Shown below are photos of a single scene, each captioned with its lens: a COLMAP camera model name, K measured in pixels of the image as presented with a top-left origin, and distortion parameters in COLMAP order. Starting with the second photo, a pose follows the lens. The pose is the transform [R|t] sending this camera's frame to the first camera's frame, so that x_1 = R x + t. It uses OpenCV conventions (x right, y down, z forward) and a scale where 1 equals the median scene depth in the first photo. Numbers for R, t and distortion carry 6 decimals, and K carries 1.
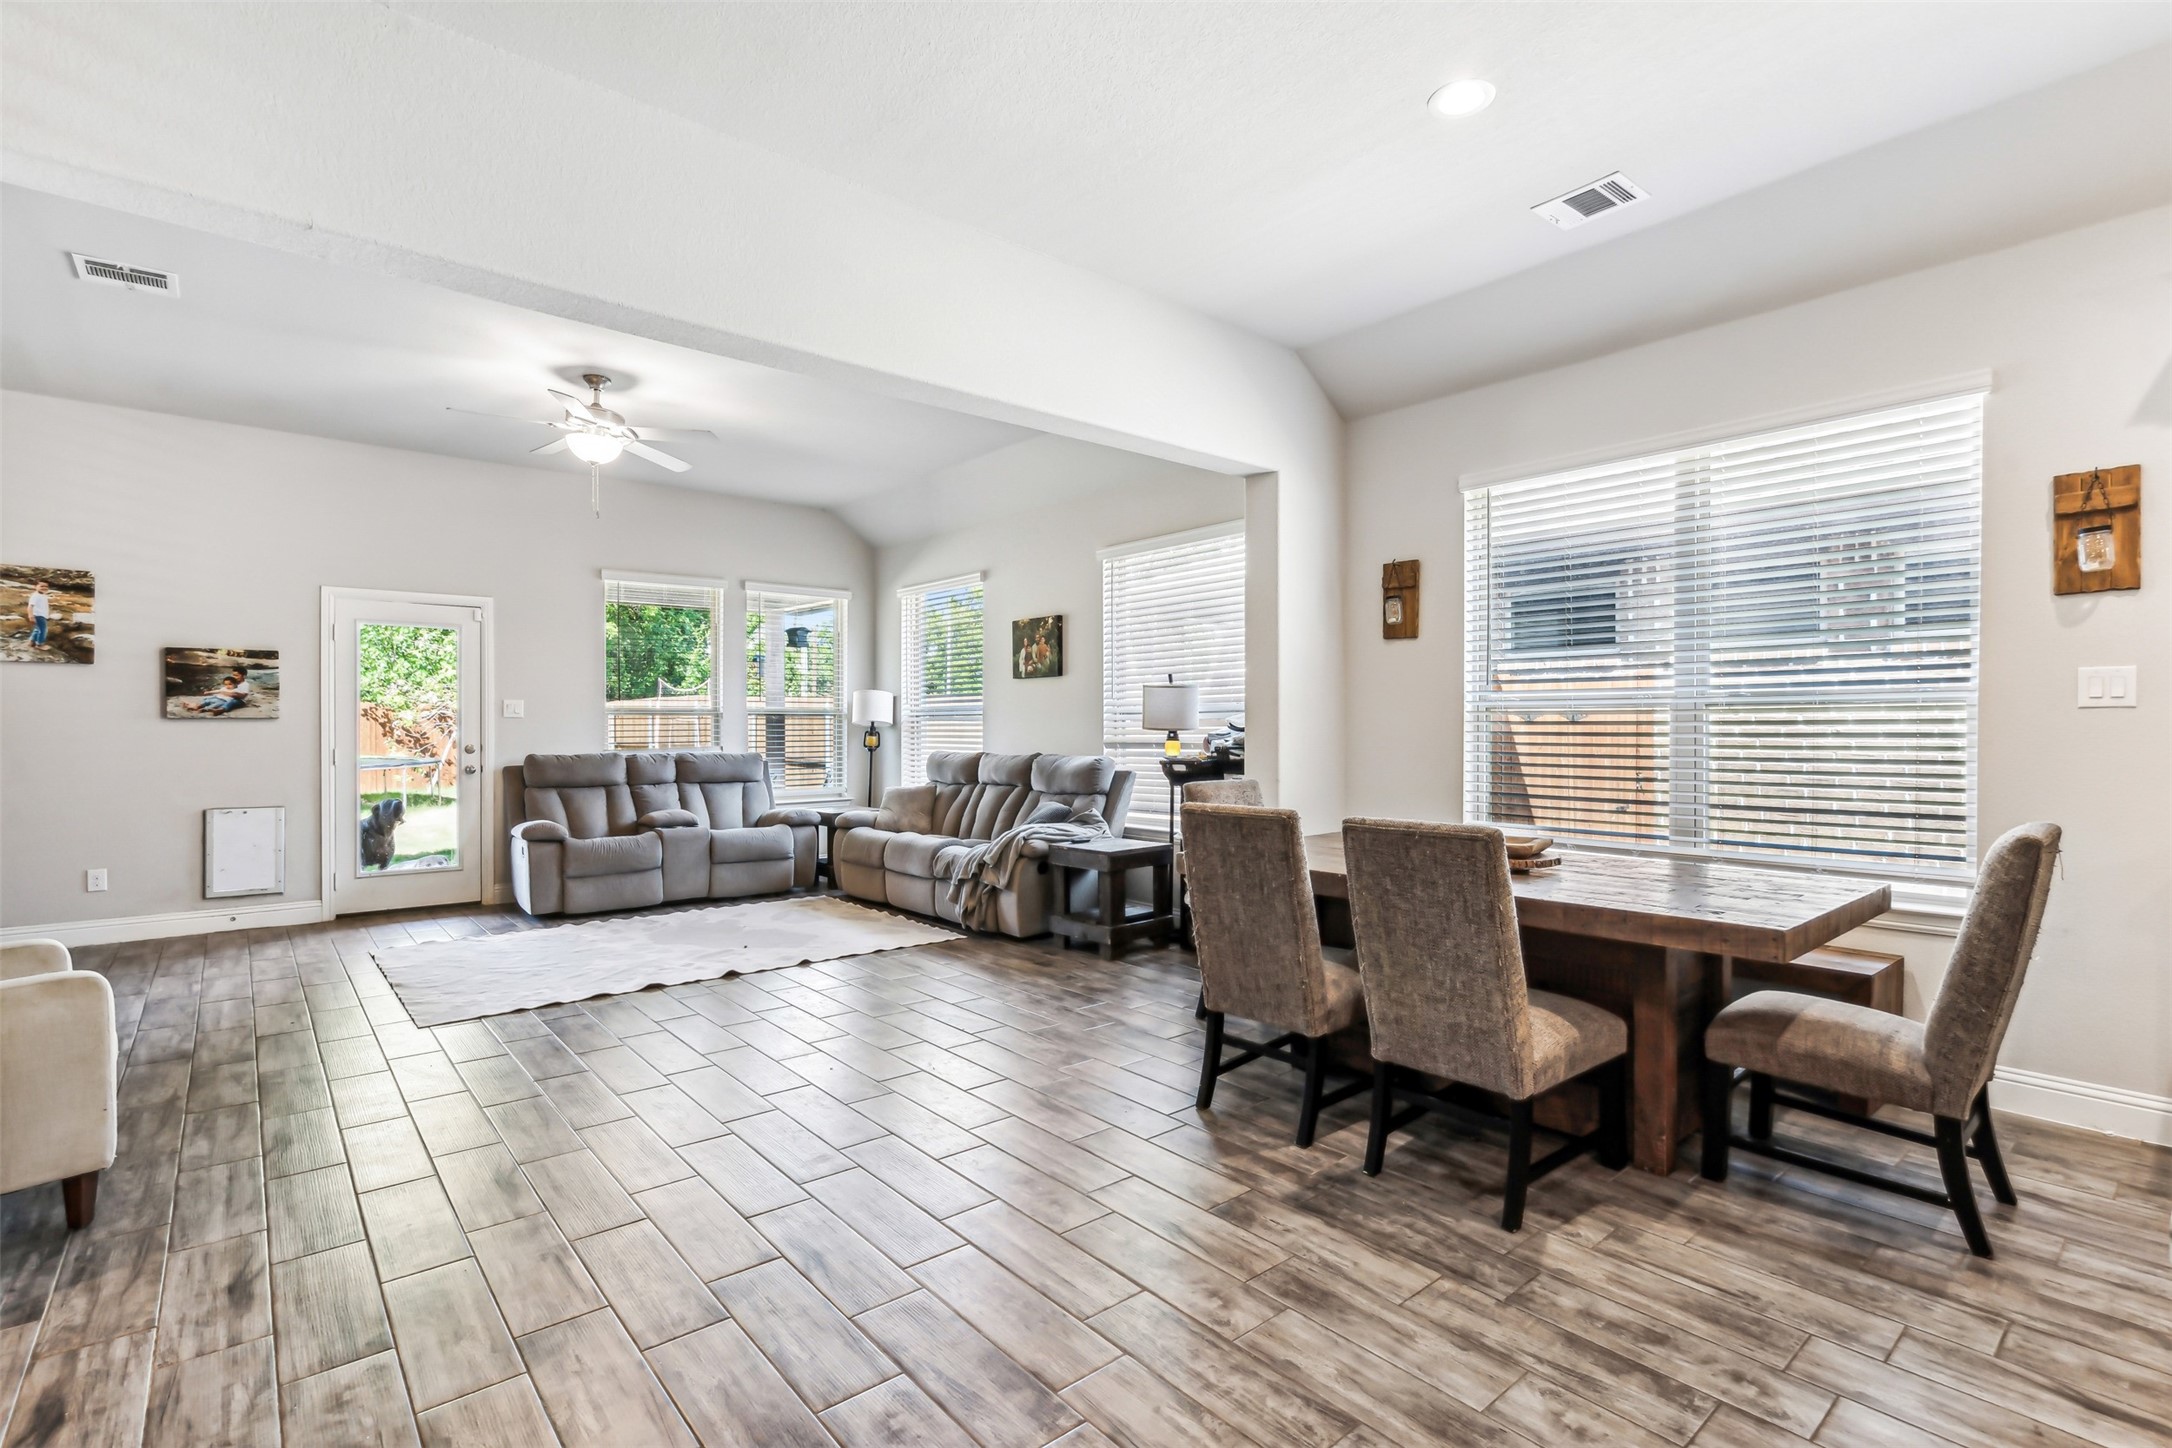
lens RADIAL K [[1006.3, 0, 1078.9], [0, 1006.3, 728.7], [0, 0, 1]] dist [-0.001021, 0.001206]
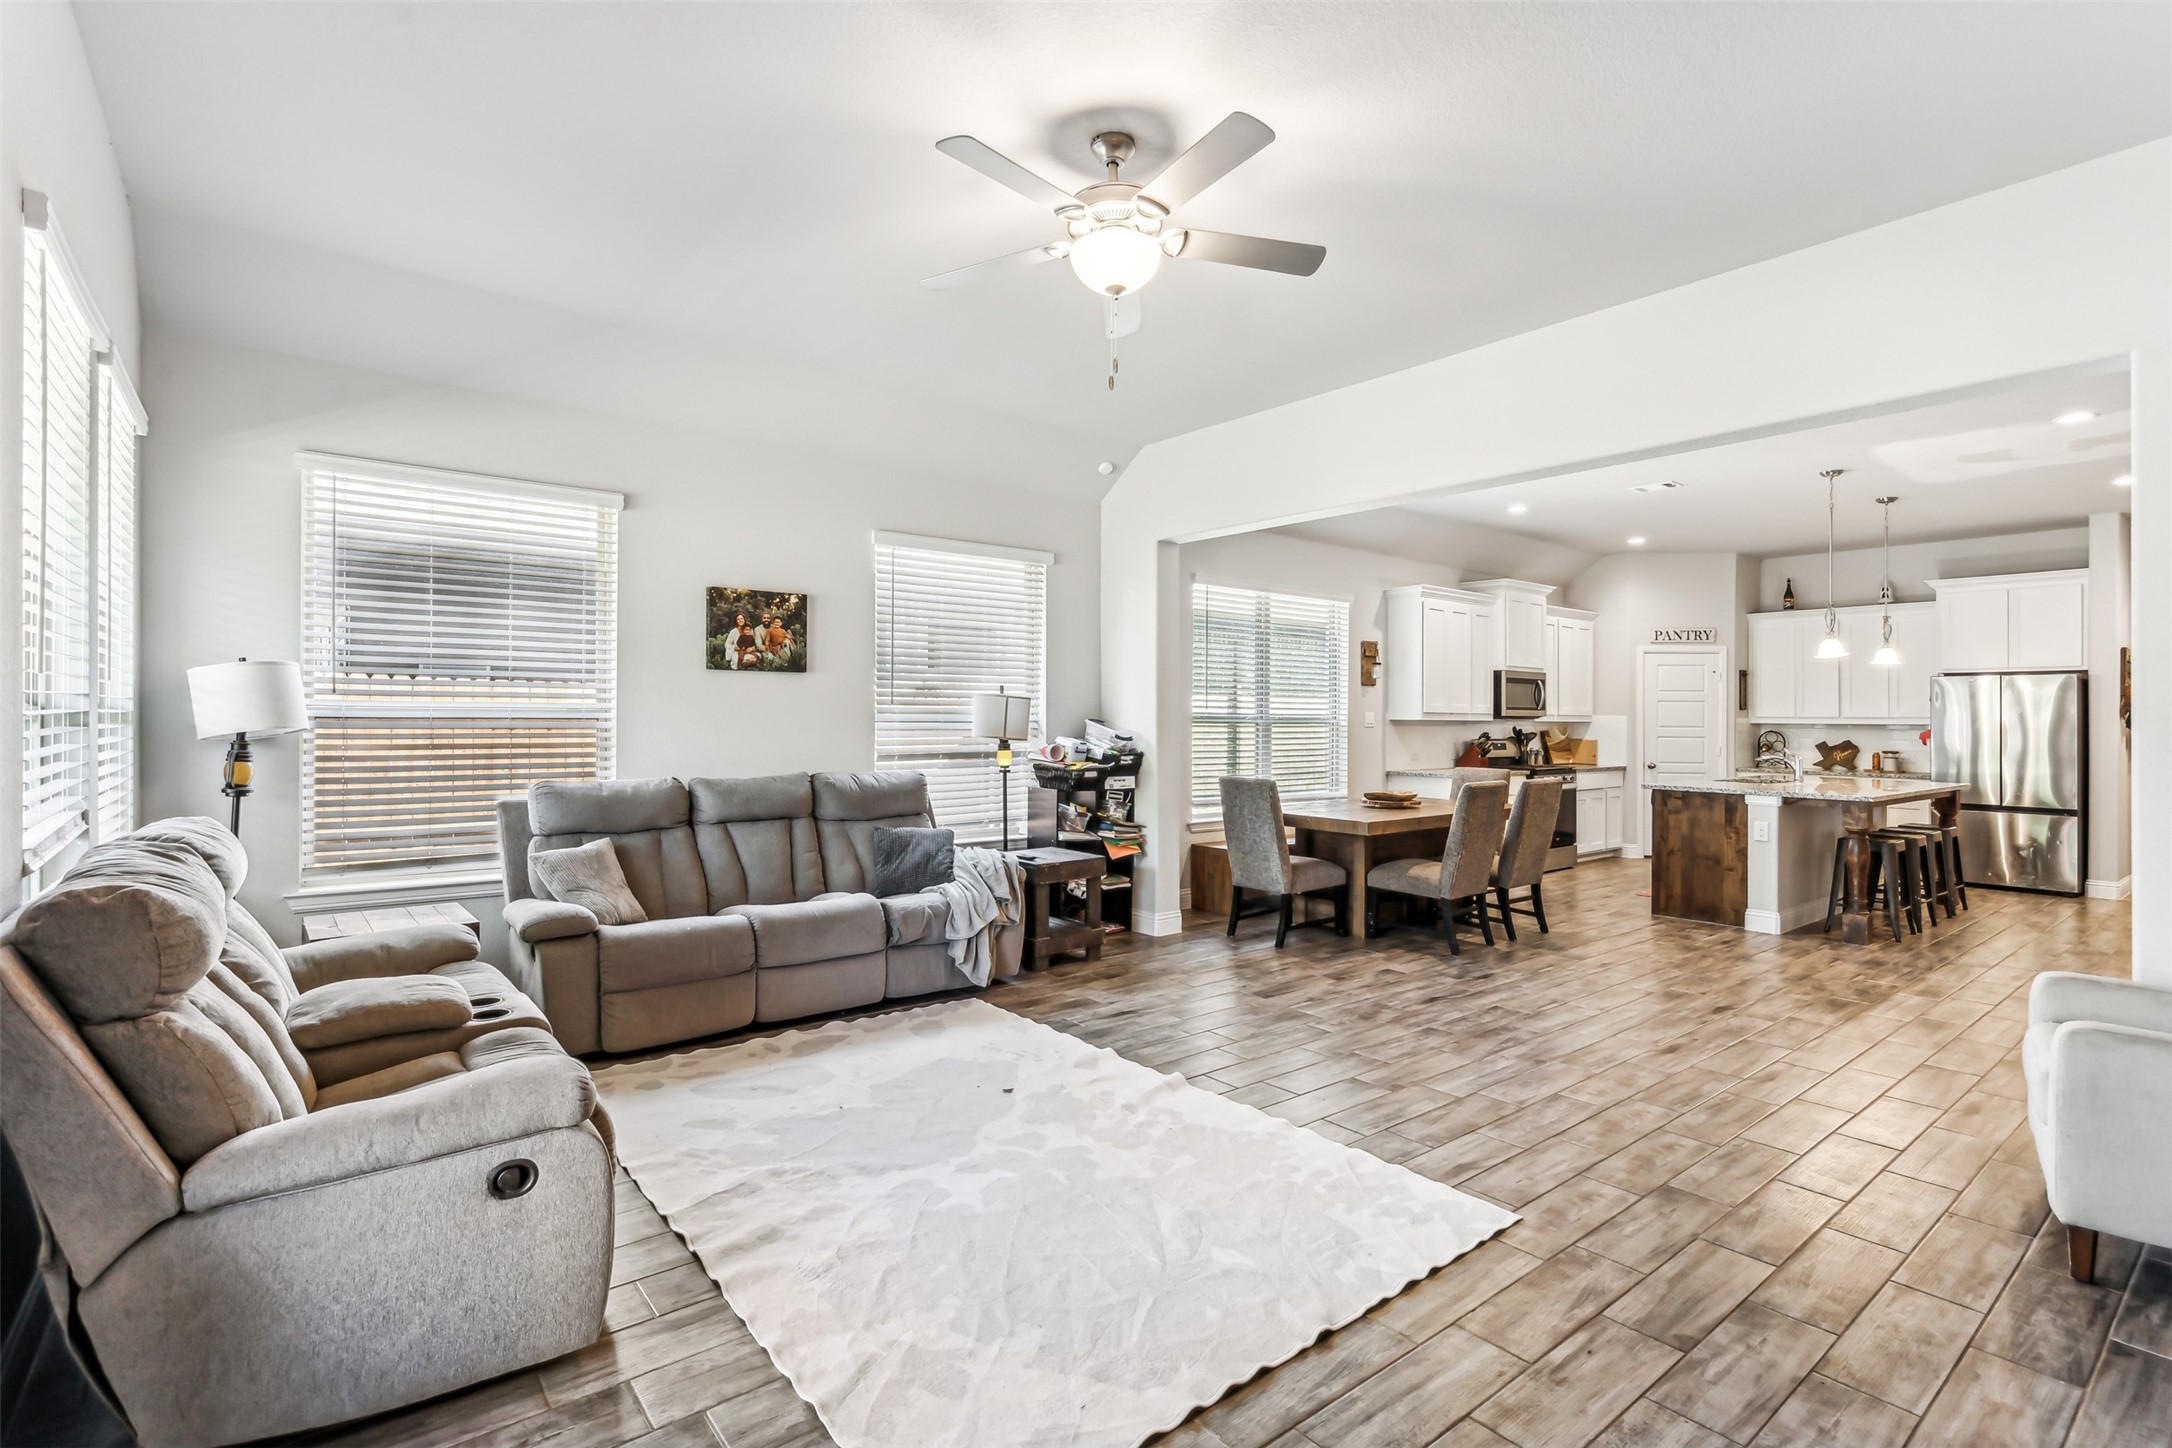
lens RADIAL K [[1015.9, 0, 1080.6], [0, 1015.9, 711.3], [0, 0, 1]] dist [-0.000587, 0.000662]
pose [[0.026232, 0.007384, 0.999629, -0.880883], [-0.005605, 0.999958, -0.007239, -0.019537], [-0.999640, -0.005413, 0.026272, 0.842025]]
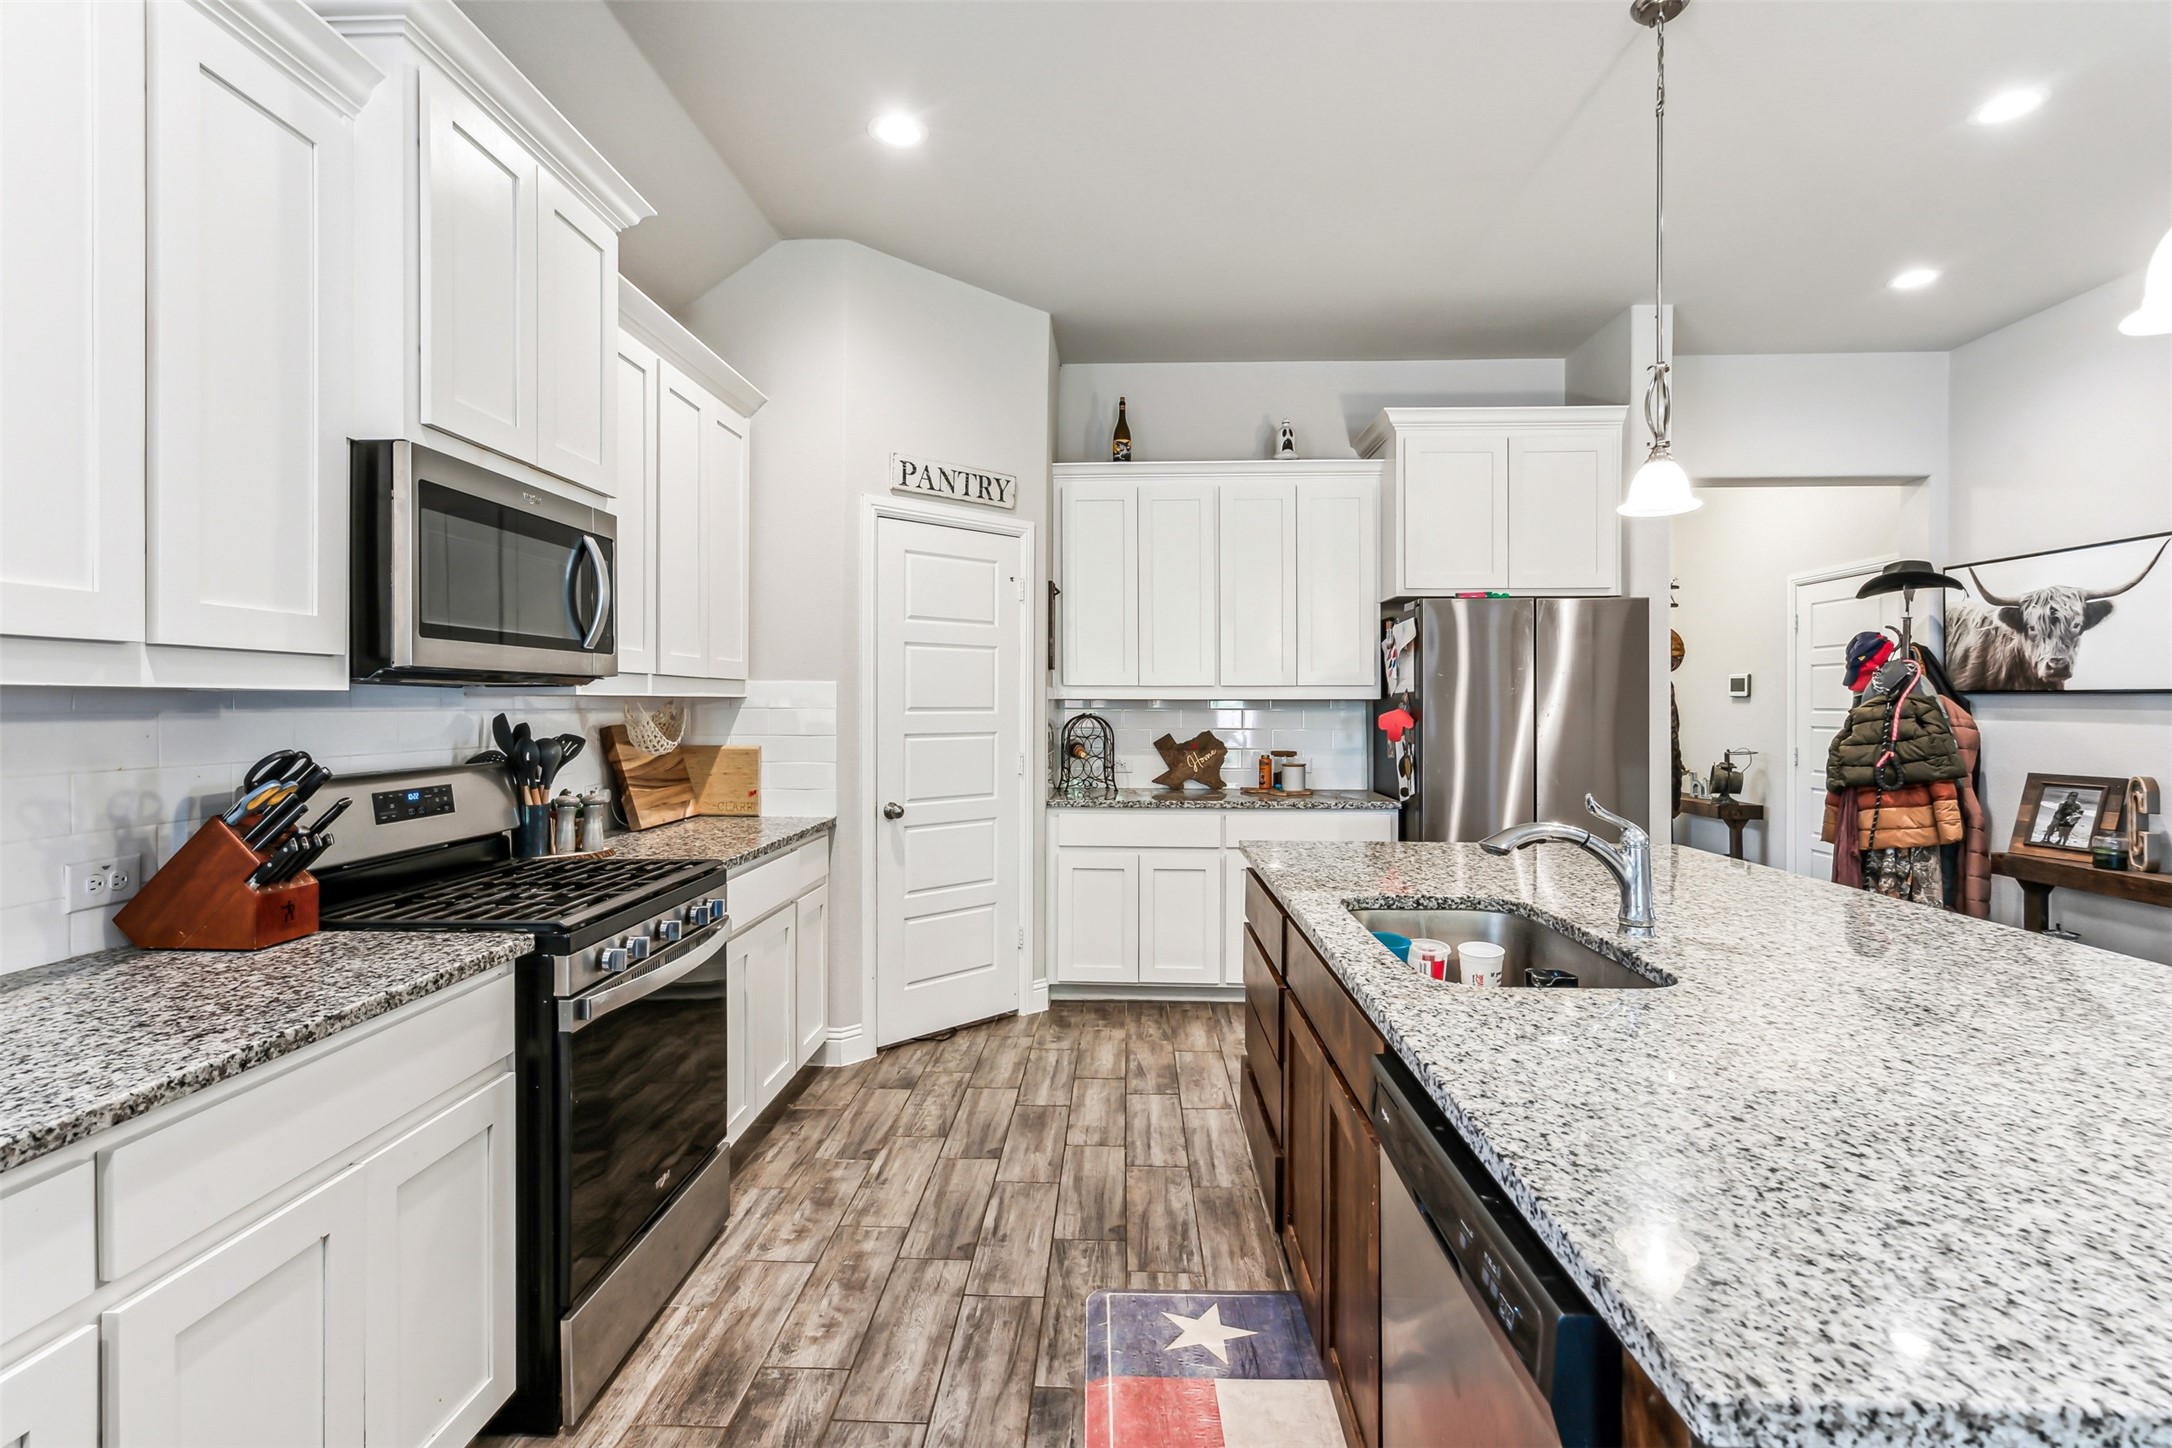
lens RADIAL K [[1026.5, 0, 1078.6], [0, 1026.5, 699.1], [0, 0, 1]] dist [-0.005416, 0.000501]
pose [[-0.733032, 0.000725, 0.680193, 0.252298], [0.000008, 0.999999, -0.001056, -0.017285], [-0.680194, -0.000769, -0.733032, 0.356168]]
